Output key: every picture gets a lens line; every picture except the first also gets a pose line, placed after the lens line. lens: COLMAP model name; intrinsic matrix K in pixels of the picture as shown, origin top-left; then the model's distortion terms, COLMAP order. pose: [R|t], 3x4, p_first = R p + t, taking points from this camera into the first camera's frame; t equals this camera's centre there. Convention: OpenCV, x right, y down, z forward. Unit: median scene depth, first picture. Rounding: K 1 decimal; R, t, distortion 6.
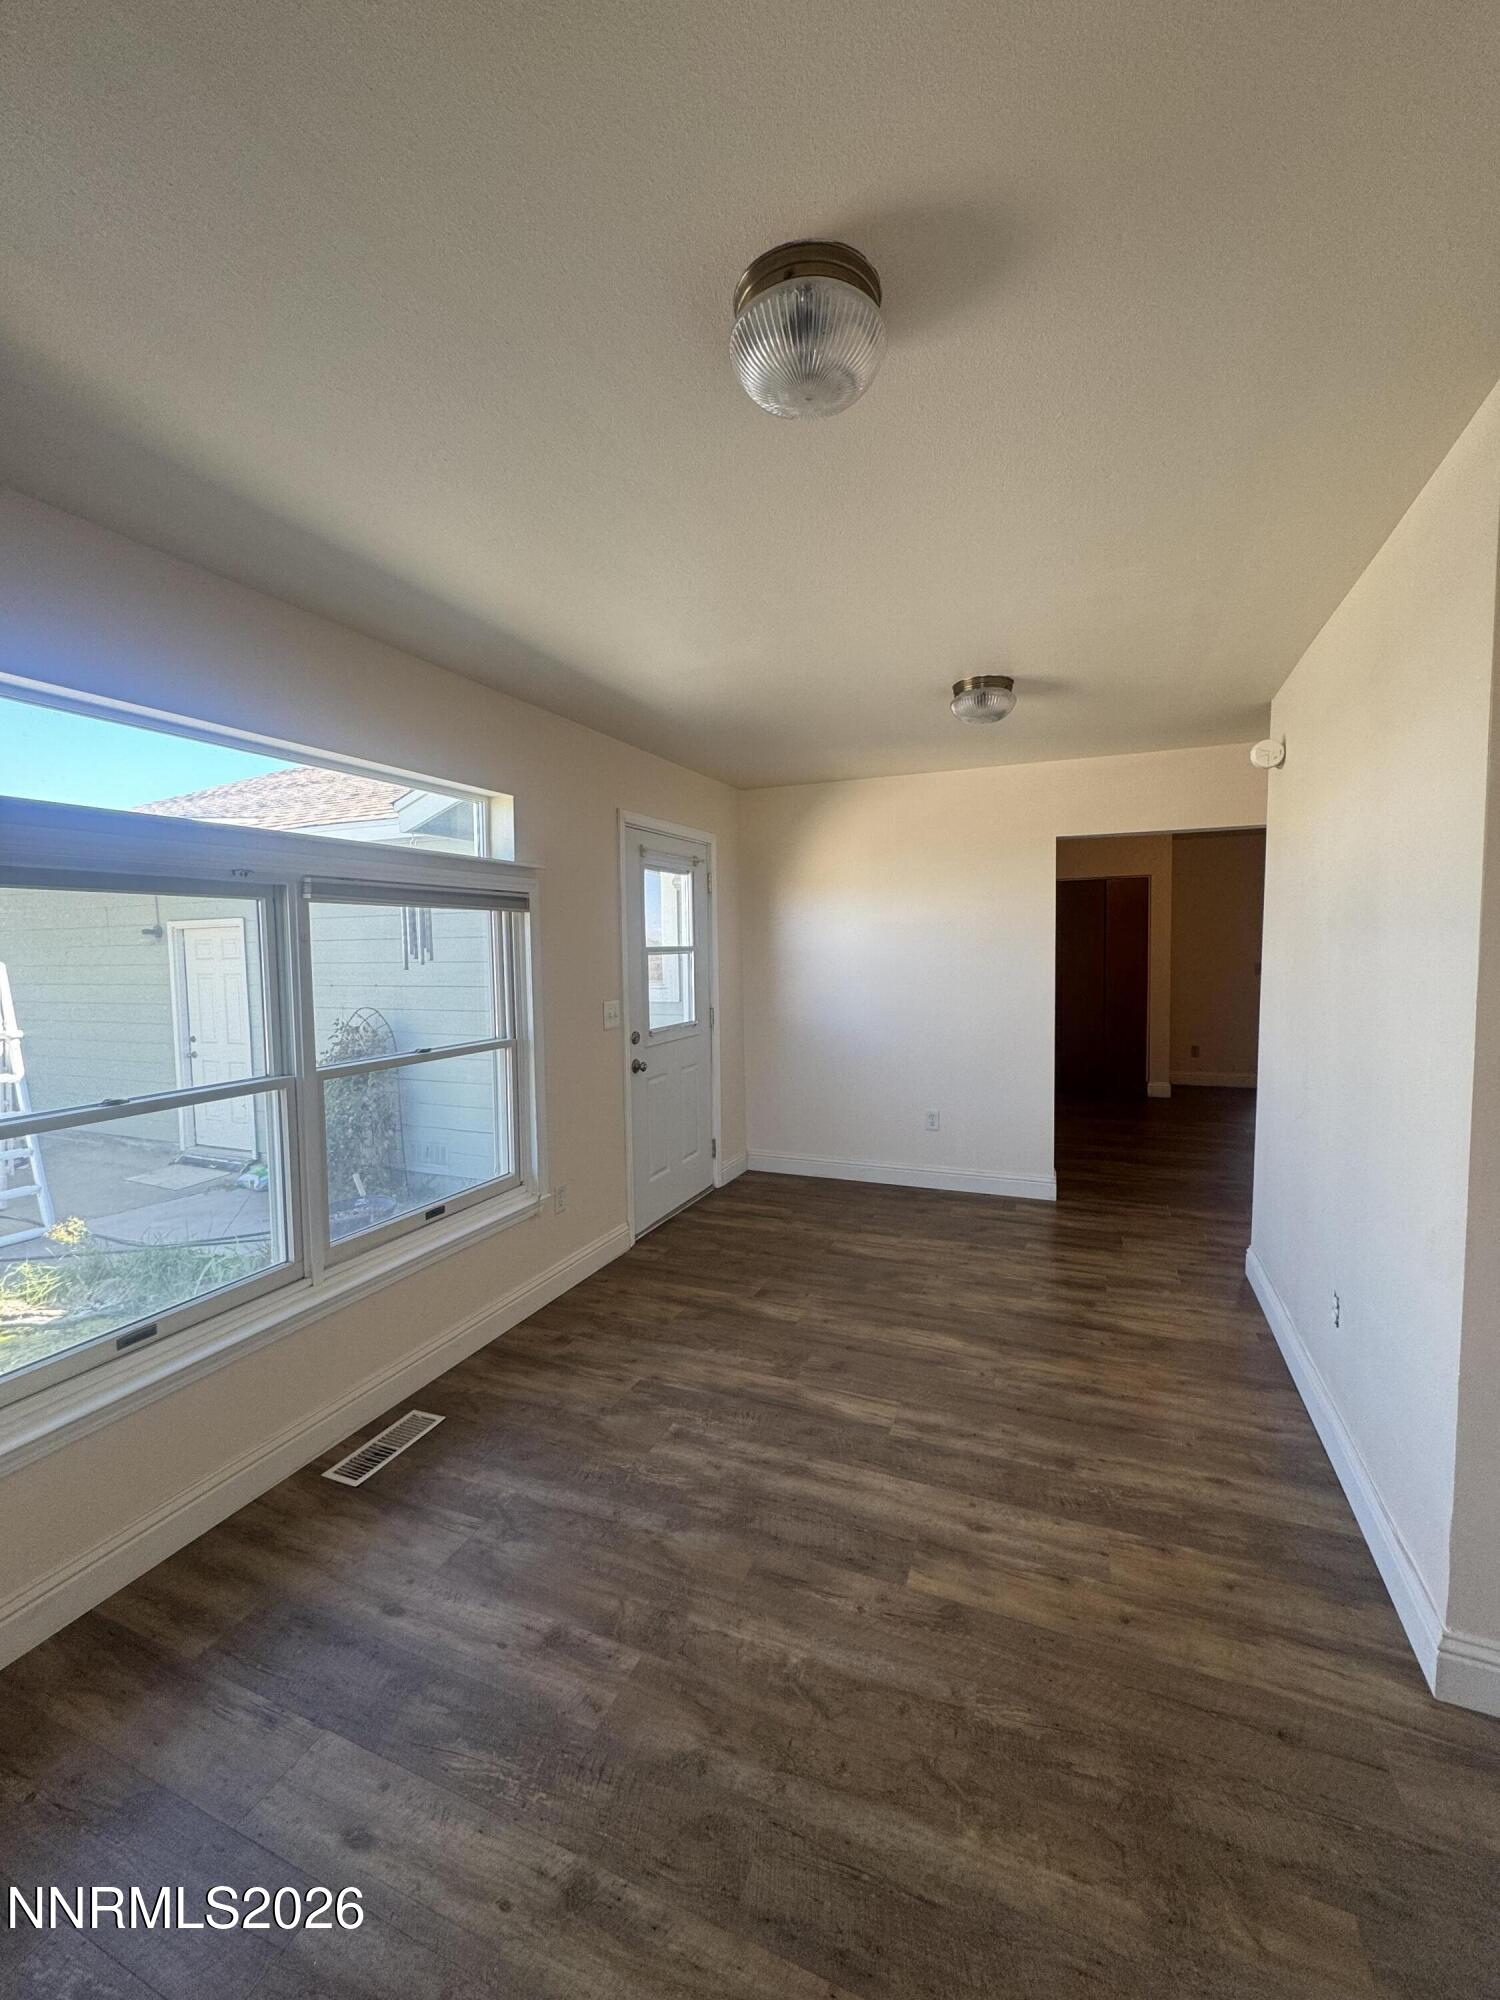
lens RADIAL K [[796.7, 0, 748.7], [0, 796.7, 996.7], [0, 0, 1]] dist [-0.002758, 0.000551]
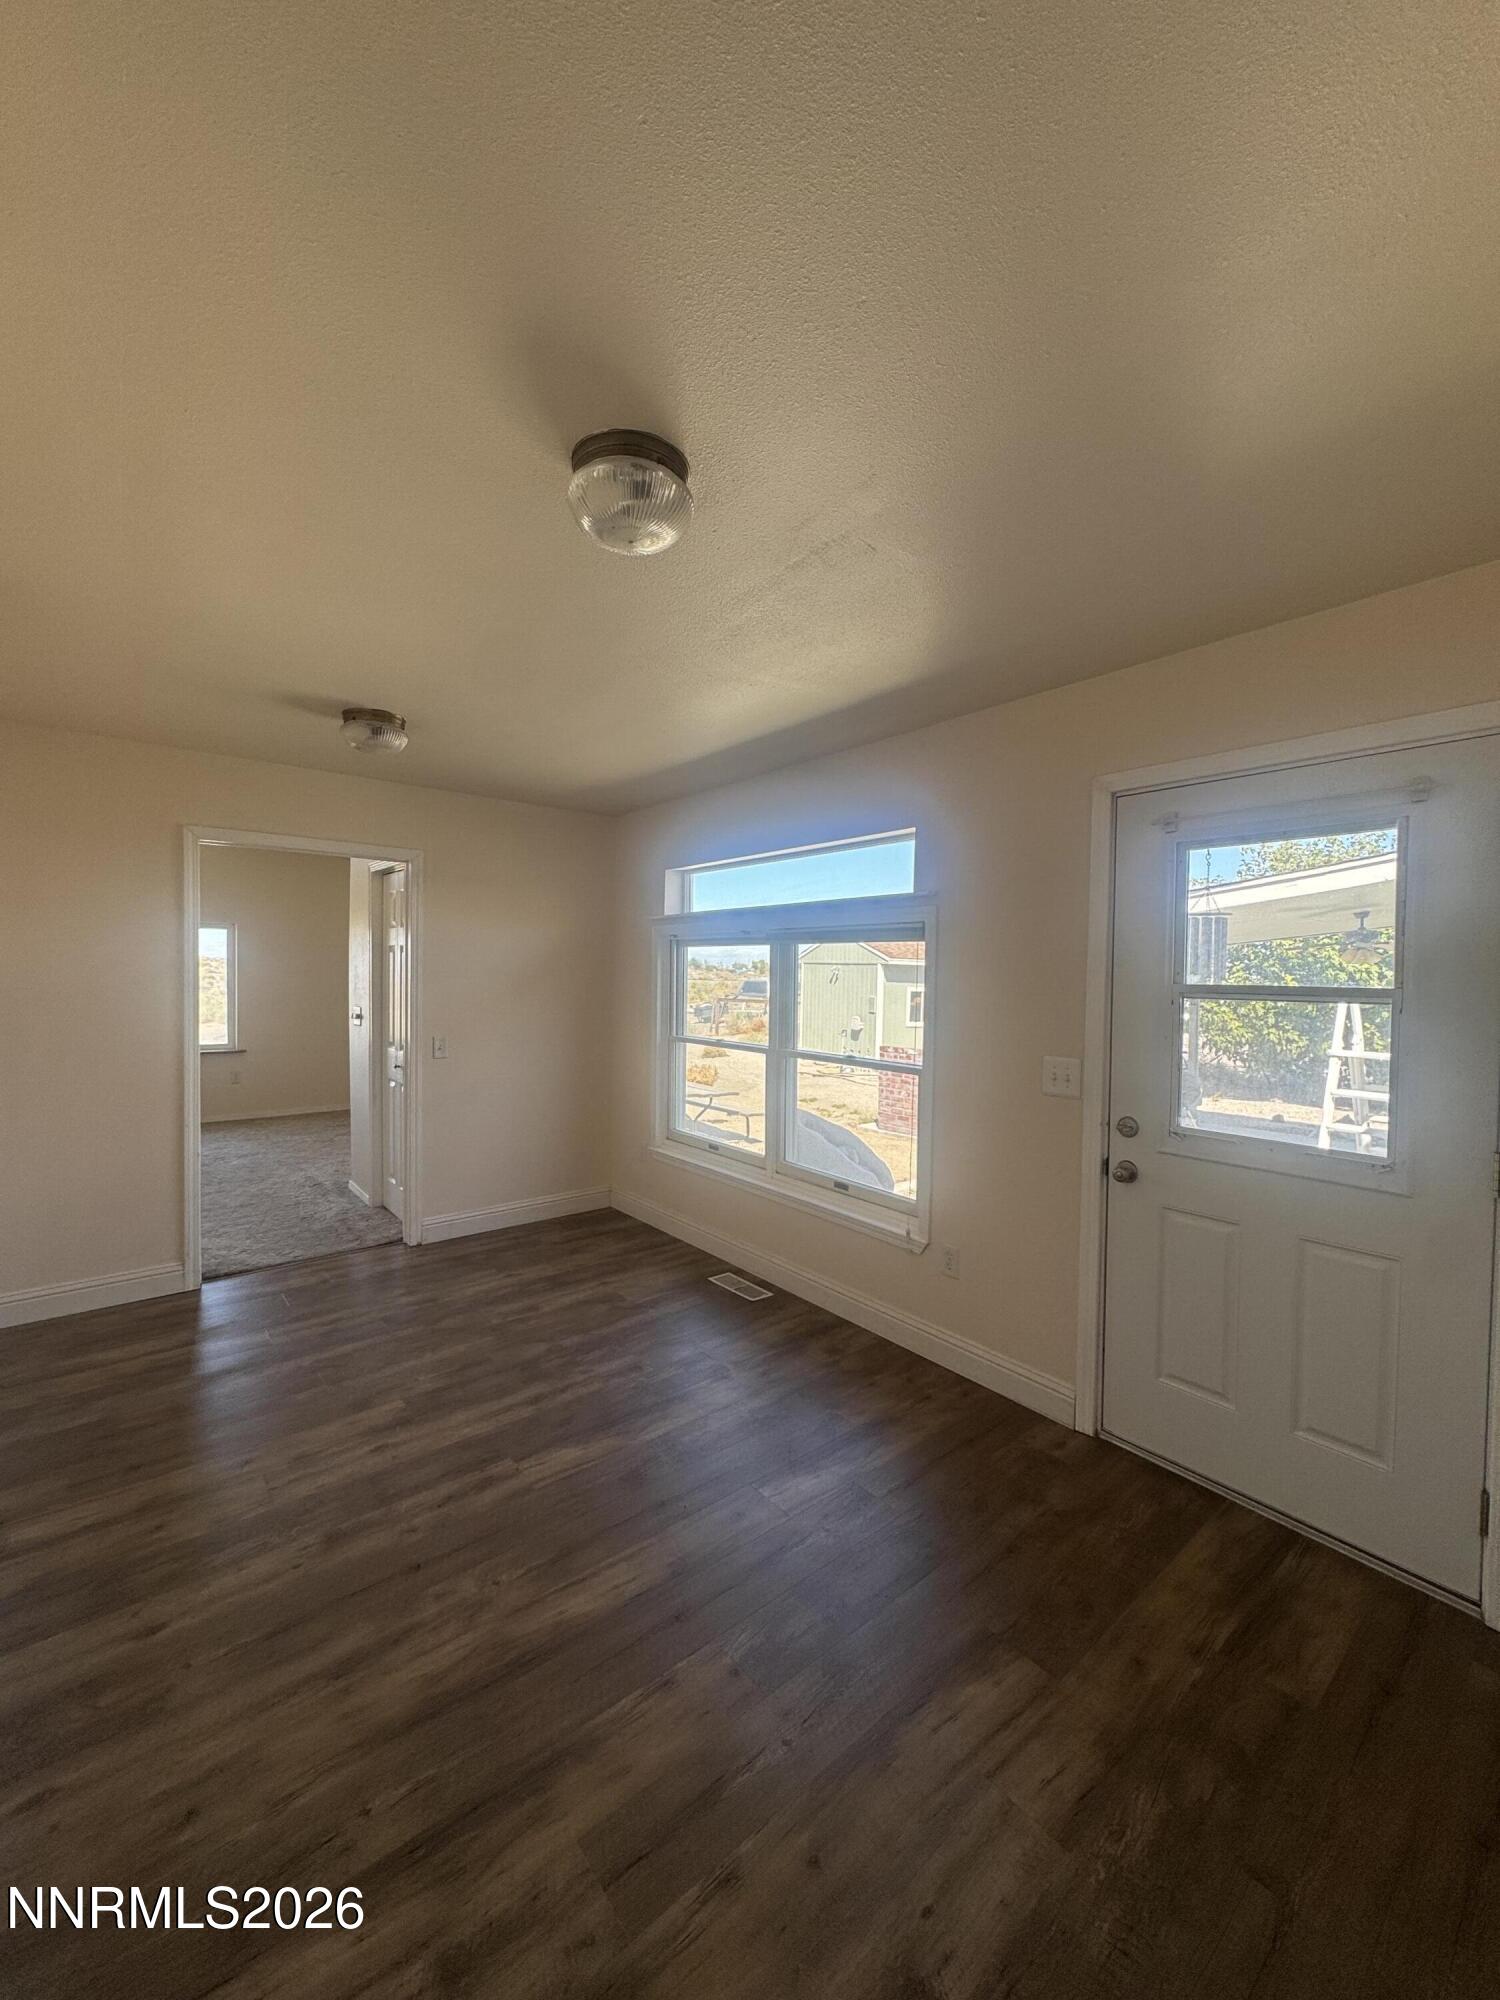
lens RADIAL K [[796.7, 0, 752.7], [0, 796.7, 994.5], [0, 0, 1]] dist [-0.002758, 0.000551]
pose [[-0.468490, 0.034585, -0.882792, 0.910029], [-0.063712, 0.995309, 0.072805, -0.132123], [0.881169, 0.090353, -0.464089, 1.698646]]
